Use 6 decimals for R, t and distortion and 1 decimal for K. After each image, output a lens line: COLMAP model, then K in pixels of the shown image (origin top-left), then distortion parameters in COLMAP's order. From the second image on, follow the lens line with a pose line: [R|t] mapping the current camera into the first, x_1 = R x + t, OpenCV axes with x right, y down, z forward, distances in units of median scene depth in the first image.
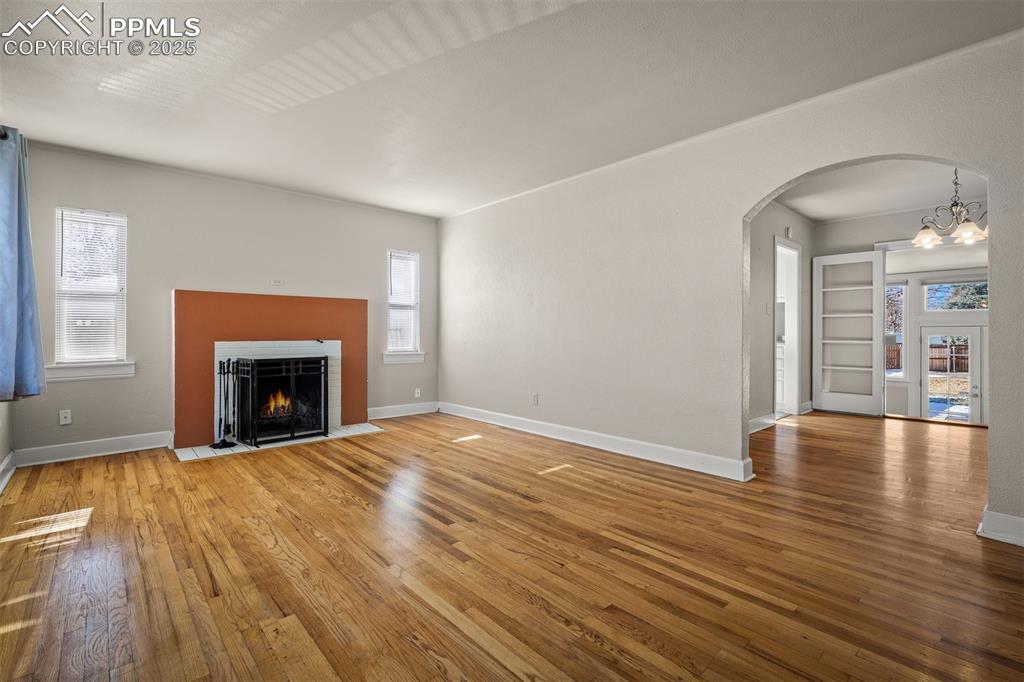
lens RADIAL K [[459.8, 0, 509.5], [0, 459.8, 331.0], [0, 0, 1]] dist [-0.002938, -0.000535]
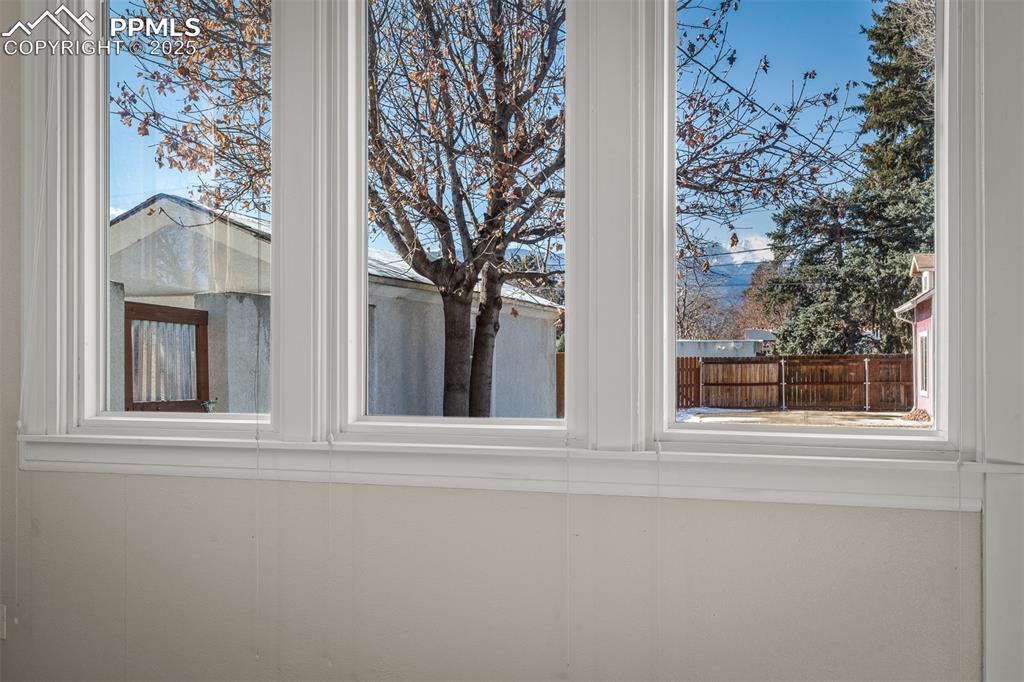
lens RADIAL K [[964.2, 0, 512.0], [0, 964.2, 341.0], [0, 0, 1]] dist [0.016080, 0.011949]
pose [[0.862583, 0.005682, 0.505884, 1.423615], [-0.002170, 0.999969, -0.007532, 0.177644], [-0.505911, 0.005399, 0.862569, 1.924170]]
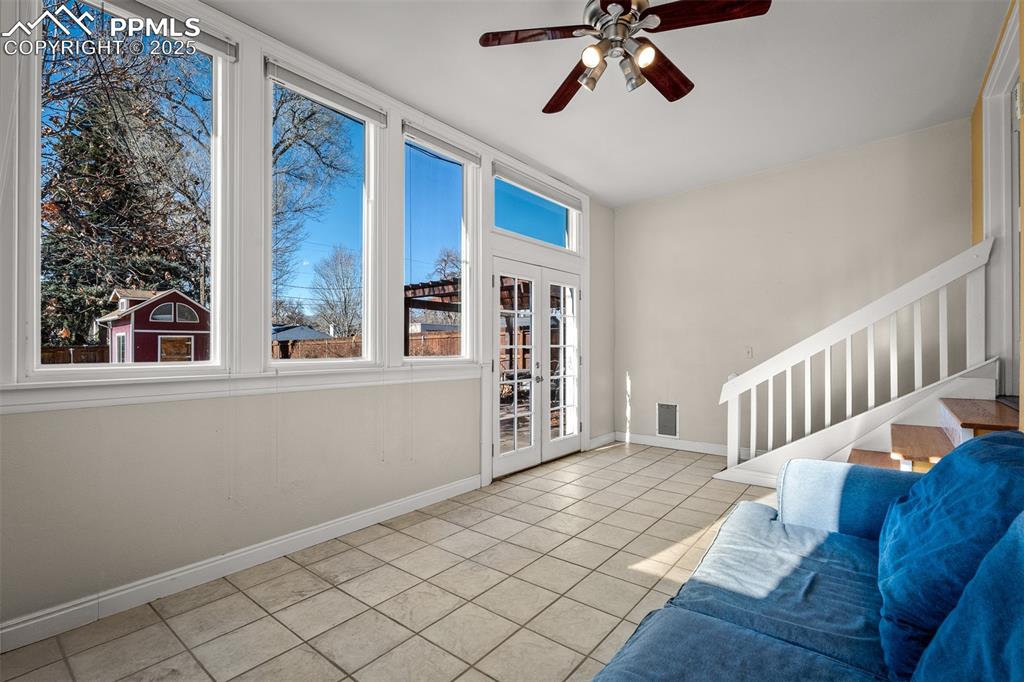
lens RADIAL K [[468.5, 0, 512.0], [0, 468.5, 341.0], [0, 0, 1]] dist [-0.003503, -0.000625]
pose [[-0.144524, 0.011911, 0.989430, 0.902927], [-0.002544, 0.999920, -0.012409, 0.217434], [-0.989498, -0.004311, -0.144482, 2.431405]]
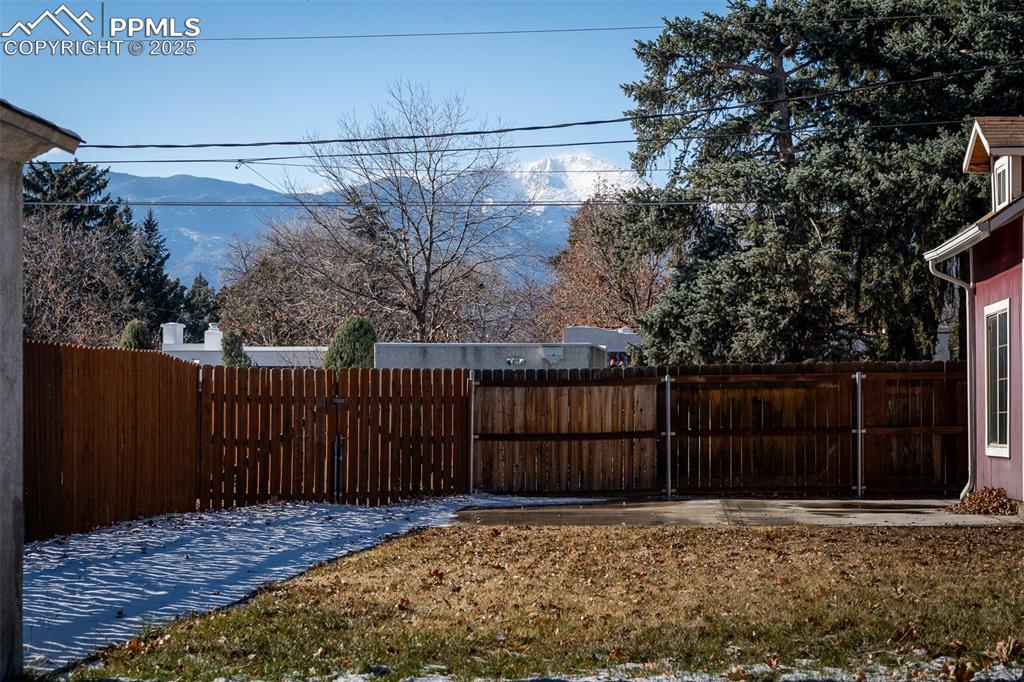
lens RADIAL K [[2110.7, 0, 513.0], [0, 2110.7, 384.2], [0, 0, 1]] dist [-0.098267, -0.203983]
pose [[0.731953, 0.004996, 0.681337, 2.191059], [-0.004922, 0.999986, -0.002044, 0.330184], [-0.681338, -0.001858, 0.731967, 2.872611]]
